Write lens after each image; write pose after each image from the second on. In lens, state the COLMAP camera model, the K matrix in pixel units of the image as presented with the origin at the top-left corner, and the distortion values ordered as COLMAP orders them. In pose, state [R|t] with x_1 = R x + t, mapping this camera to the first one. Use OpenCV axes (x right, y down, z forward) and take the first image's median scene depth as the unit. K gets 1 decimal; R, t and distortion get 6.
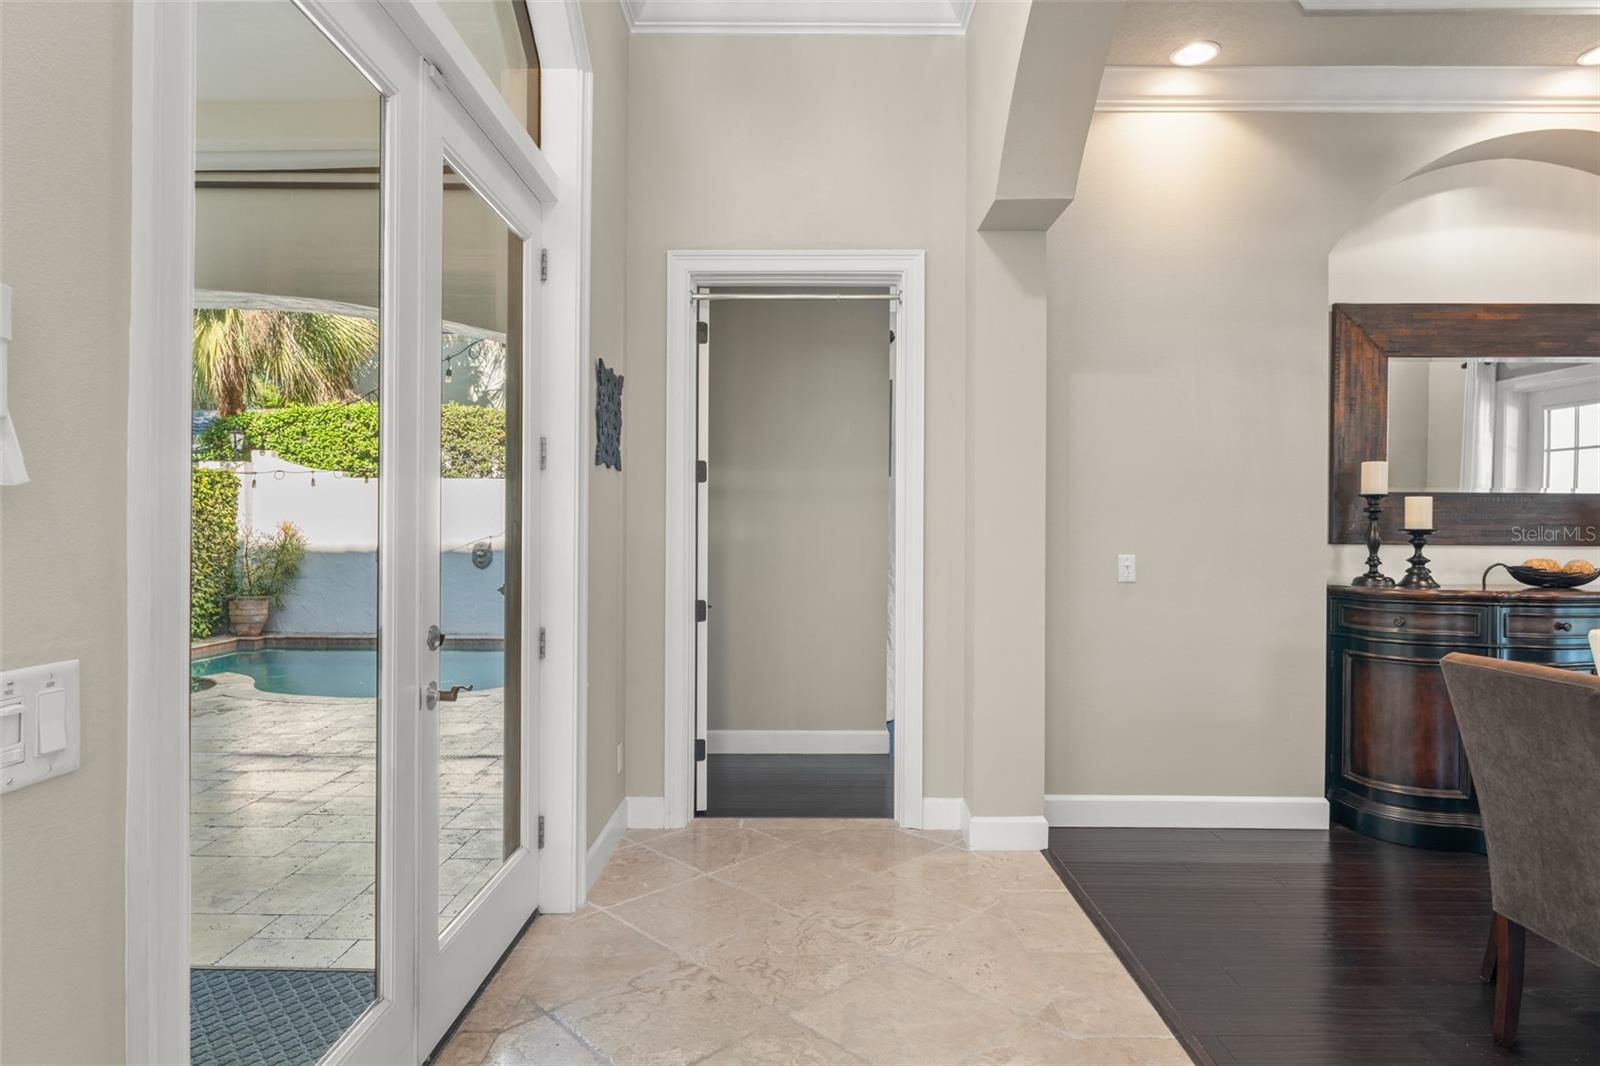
lens RADIAL K [[872.3, 0, 808.8], [0, 872.3, 538.2], [0, 0, 1]] dist [0.000674, -0.000333]
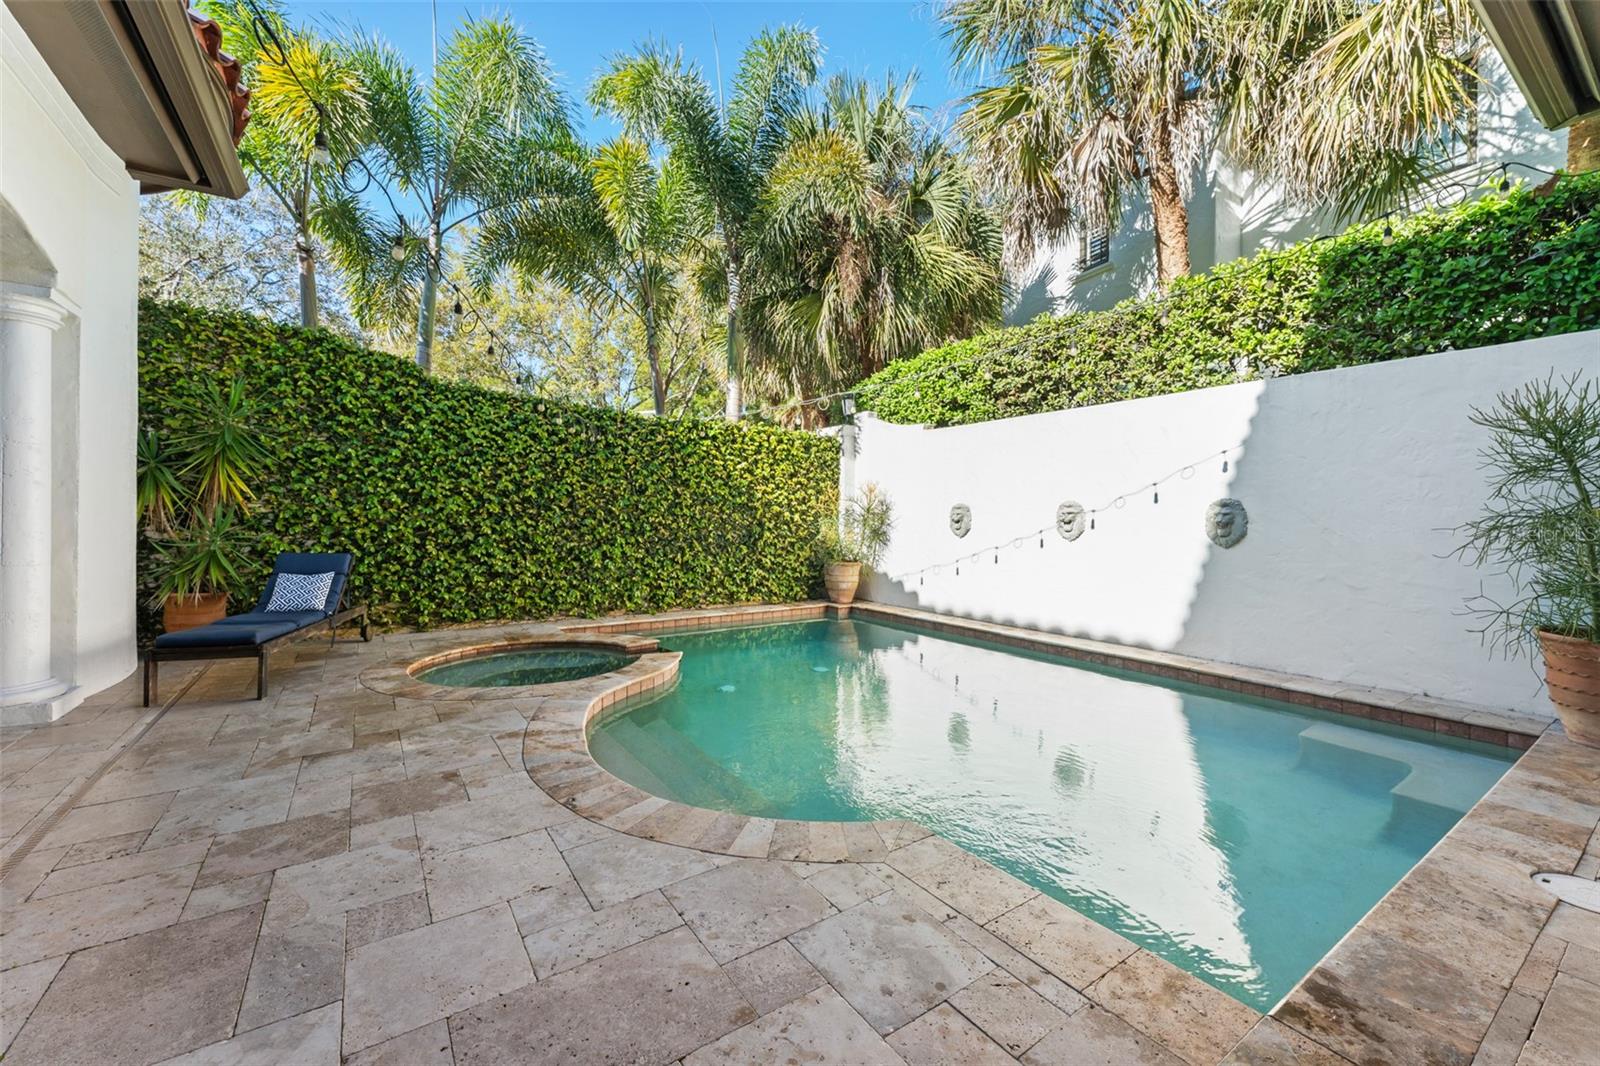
lens RADIAL K [[643.6, 0, 798.1], [0, 643.6, 518.2], [0, 0, 1]] dist [0.000963, 0.000493]
pose [[0.556188, -0.003355, -0.831049, -0.076791], [-0.008234, 0.999921, -0.009547, 0.025519], [0.831015, 0.012152, 0.556117, 0.570807]]
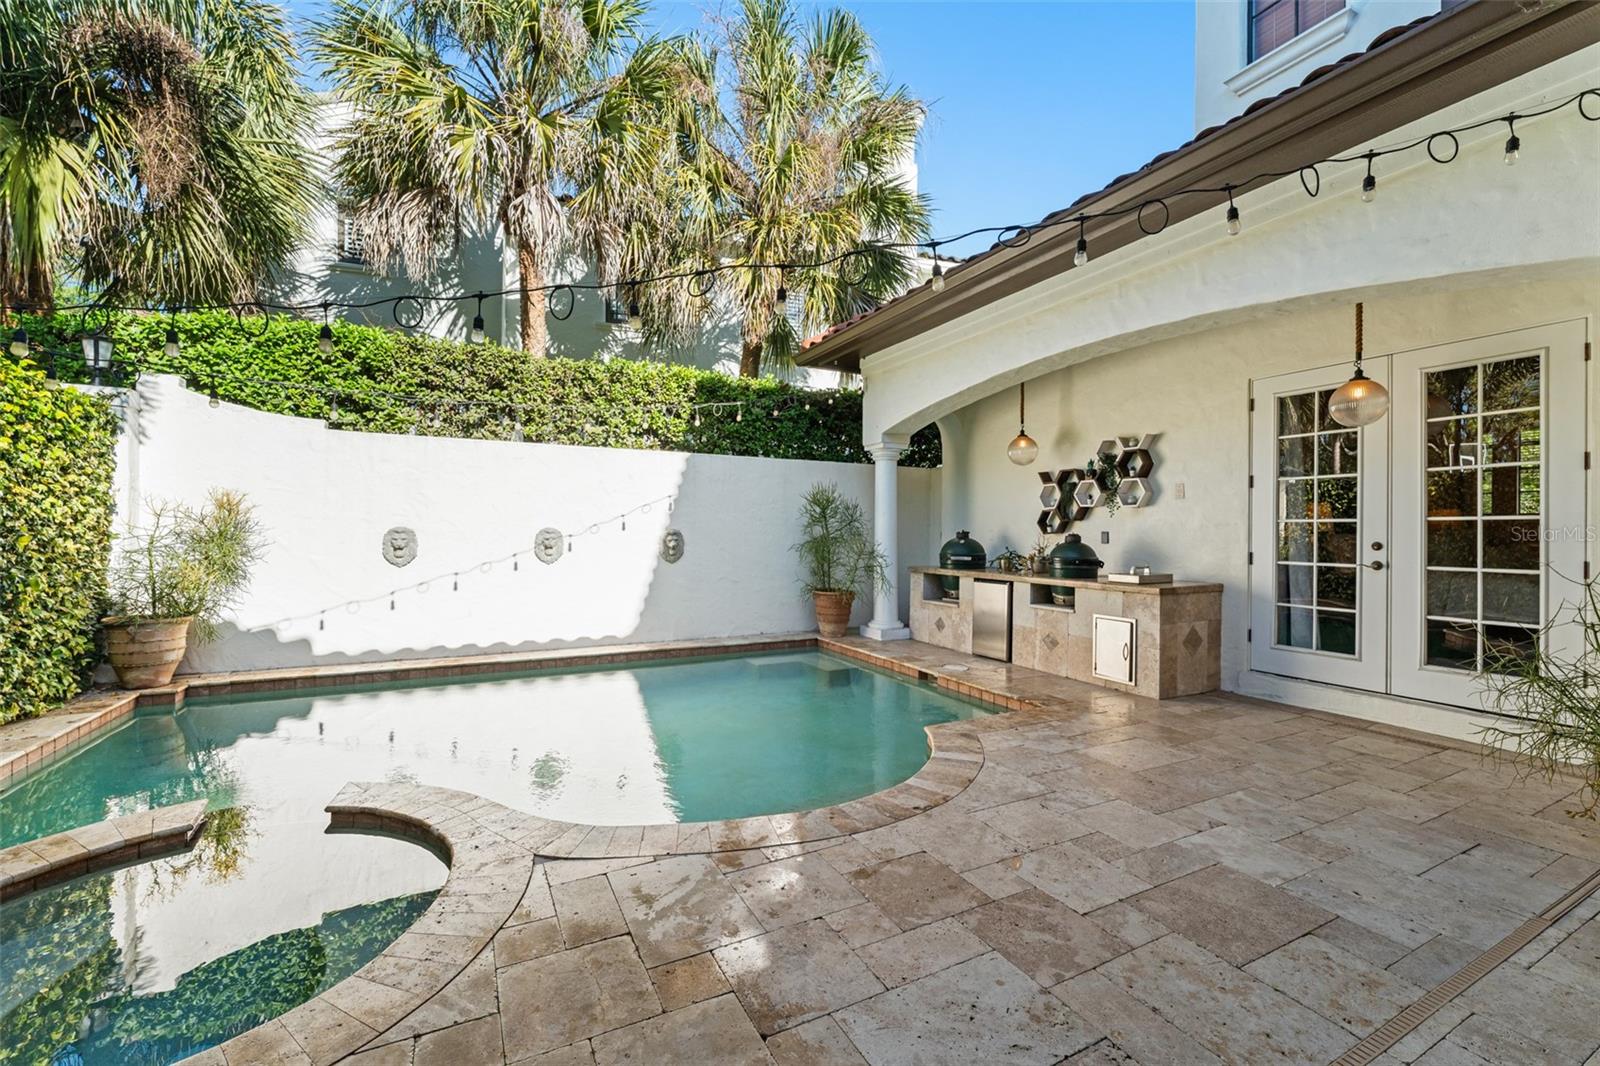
lens RADIAL K [[643.6, 0, 798.7], [0, 643.6, 535.4], [0, 0, 1]] dist [0.000963, 0.000493]
pose [[0.892046, -0.002866, 0.451936, -0.455250], [0.001229, 0.999992, 0.003917, 0.009871], [-0.451943, -0.002938, 0.892042, 0.423659]]
